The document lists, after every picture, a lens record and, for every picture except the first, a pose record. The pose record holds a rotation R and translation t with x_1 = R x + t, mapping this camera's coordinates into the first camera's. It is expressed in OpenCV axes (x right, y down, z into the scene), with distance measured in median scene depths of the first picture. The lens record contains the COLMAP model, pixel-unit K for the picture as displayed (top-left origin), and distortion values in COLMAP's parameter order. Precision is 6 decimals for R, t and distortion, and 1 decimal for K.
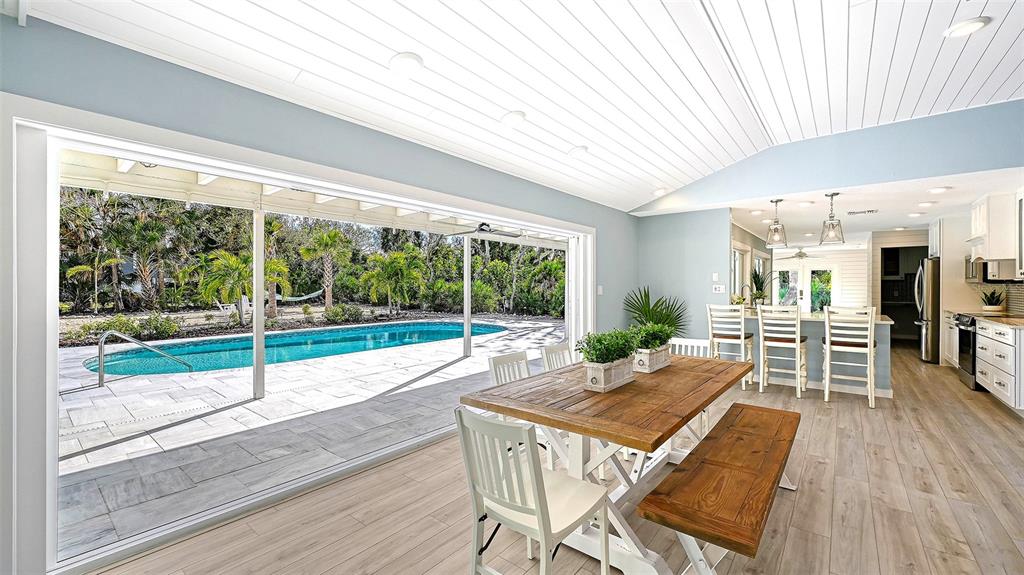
lens RADIAL K [[409.3, 0, 510.4], [0, 409.3, 285.2], [0, 0, 1]] dist [-0.005286, -0.000427]
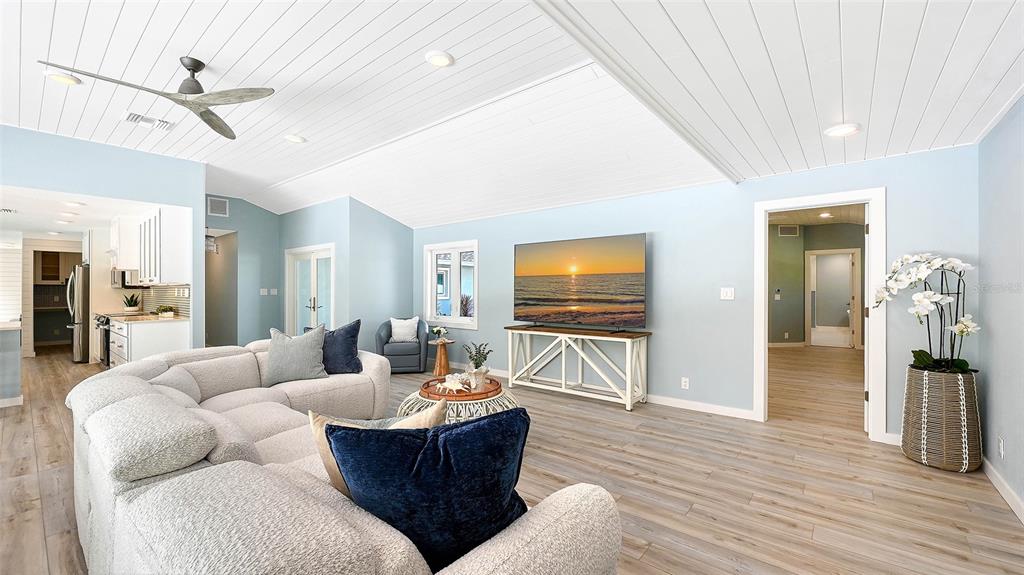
lens RADIAL K [[409.3, 0, 512.6], [0, 409.3, 290.4], [0, 0, 1]] dist [-0.005286, -0.000427]
pose [[0.002392, -0.001192, 0.999996, -0.037077], [-0.000551, 0.999999, 0.001193, -0.001360], [-0.999997, -0.000554, 0.002391, -0.149062]]
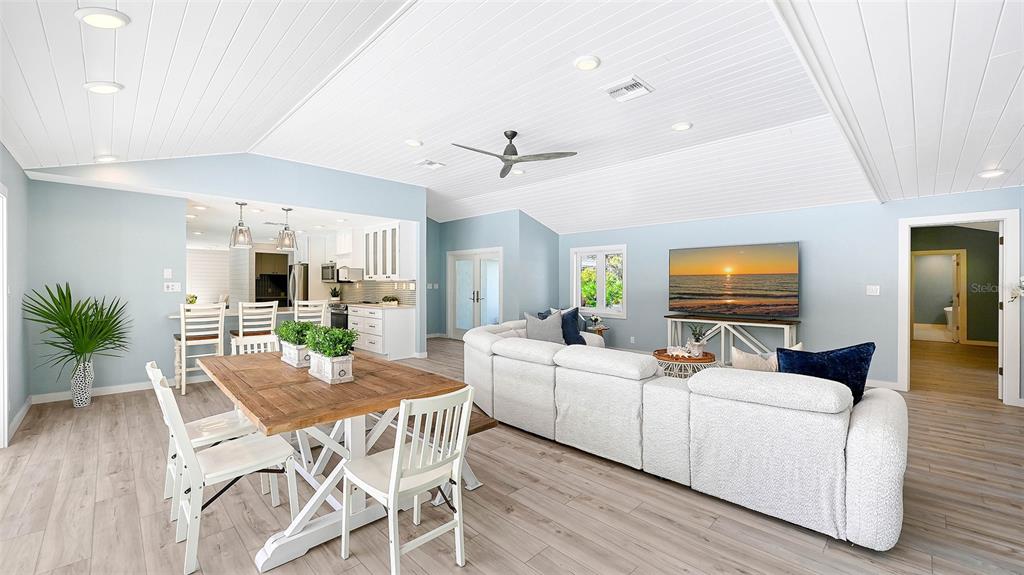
lens RADIAL K [[409.3, 0, 508.1], [0, 409.3, 286.8], [0, 0, 1]] dist [-0.005286, -0.000427]
pose [[0.105076, -0.003303, 0.994459, -0.291744], [-0.008116, 0.999958, 0.004179, -0.000908], [-0.994431, -0.008510, 0.105045, 0.172814]]
